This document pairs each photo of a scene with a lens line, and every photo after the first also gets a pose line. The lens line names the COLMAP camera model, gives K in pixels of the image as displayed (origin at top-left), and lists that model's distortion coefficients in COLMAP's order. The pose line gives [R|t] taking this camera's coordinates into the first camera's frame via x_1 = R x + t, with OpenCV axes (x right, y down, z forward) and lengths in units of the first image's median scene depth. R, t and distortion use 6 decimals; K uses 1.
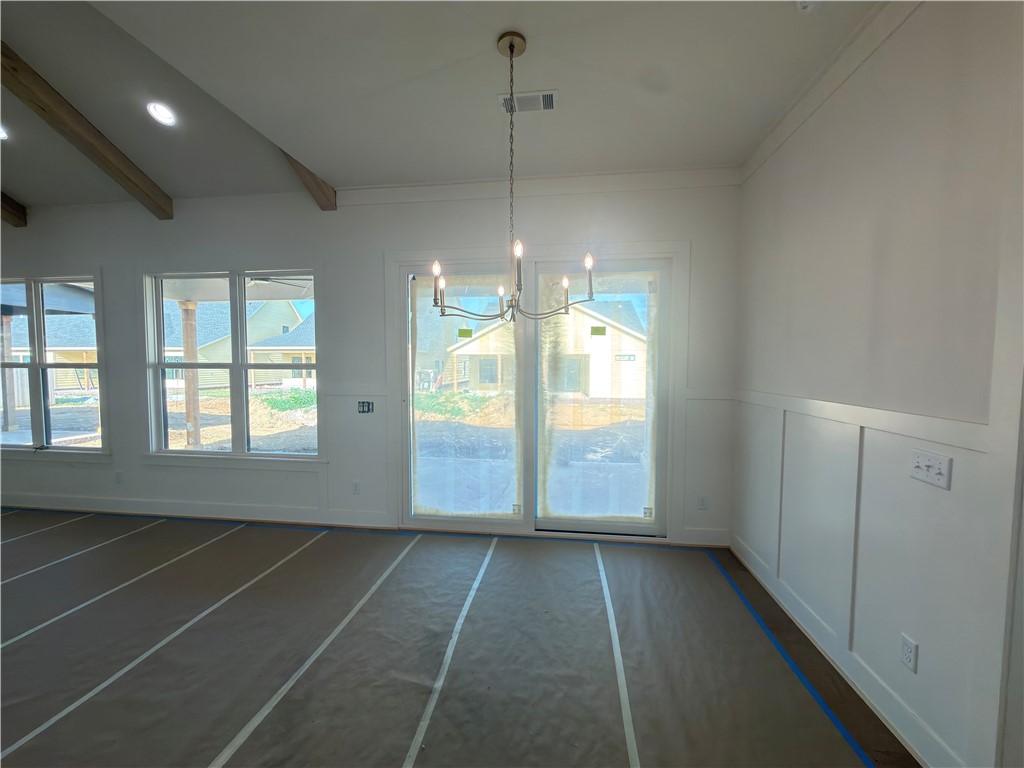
lens RADIAL K [[409.1, 0, 512.0], [0, 409.1, 384.0], [0, 0, 1]] dist [-0.000546, -0.000313]
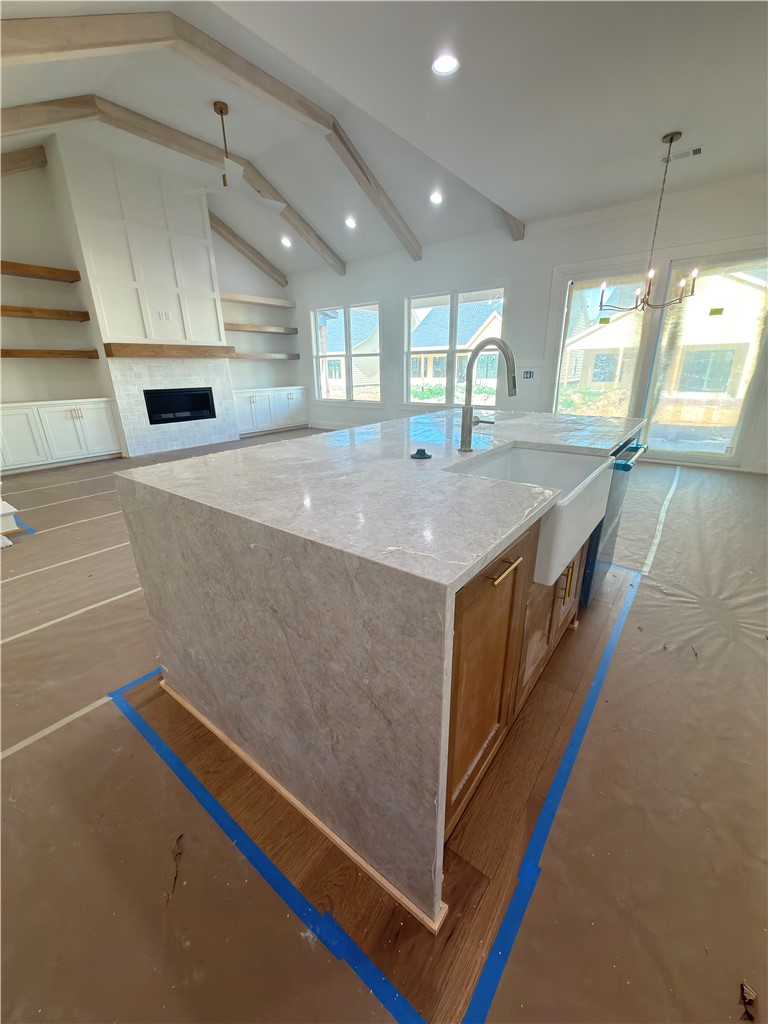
lens RADIAL K [[409.1, 0, 384.0], [0, 409.1, 512.0], [0, 0, 1]] dist [-0.000546, -0.000313]
pose [[0.865556, 0.152143, -0.477143, 0.006022], [-0.007258, 0.956449, 0.291810, 0.102101], [0.500760, -0.249114, 0.828964, -0.732577]]
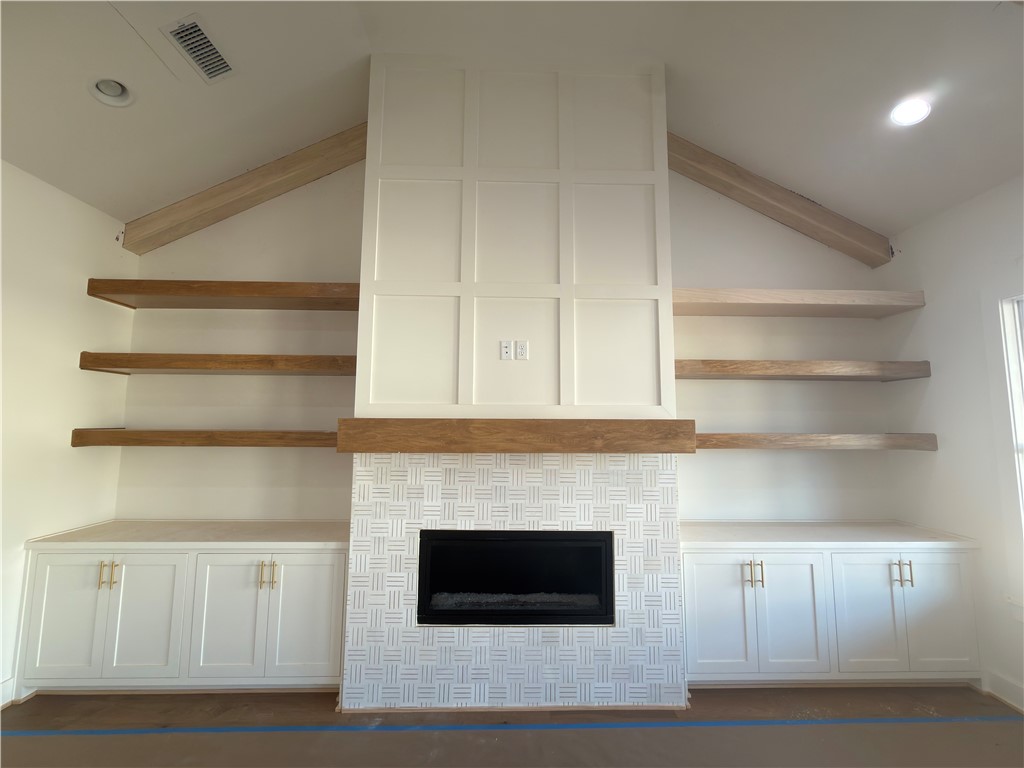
lens RADIAL K [[409.1, 0, 512.0], [0, 409.1, 384.0], [0, 0, 1]] dist [-0.000546, -0.000313]
pose [[0.156664, -0.094808, -0.983091, -0.995740], [-0.055392, 0.992972, -0.104588, -0.039500], [0.986097, 0.070840, 0.150311, 0.260371]]
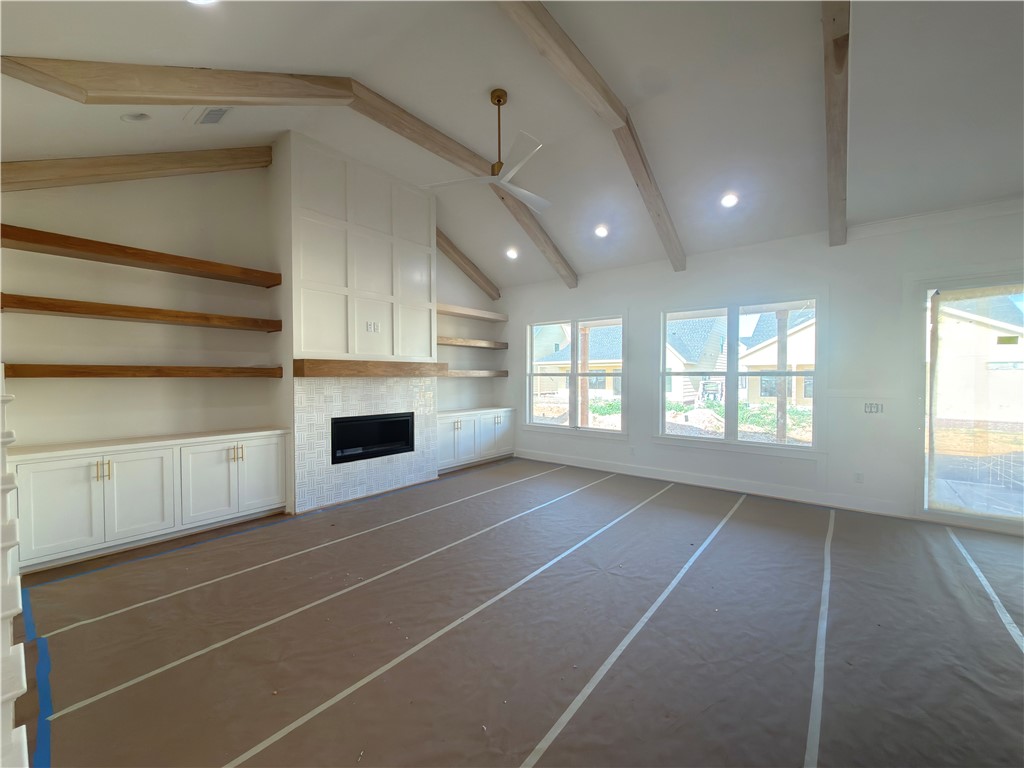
lens RADIAL K [[409.1, 0, 512.0], [0, 409.1, 384.0], [0, 0, 1]] dist [-0.000546, -0.000313]
pose [[0.853395, 0.007858, -0.521206, -0.588710], [-0.023890, 0.999425, -0.024048, 0.037786], [0.520717, 0.032974, 0.853092, -0.494676]]
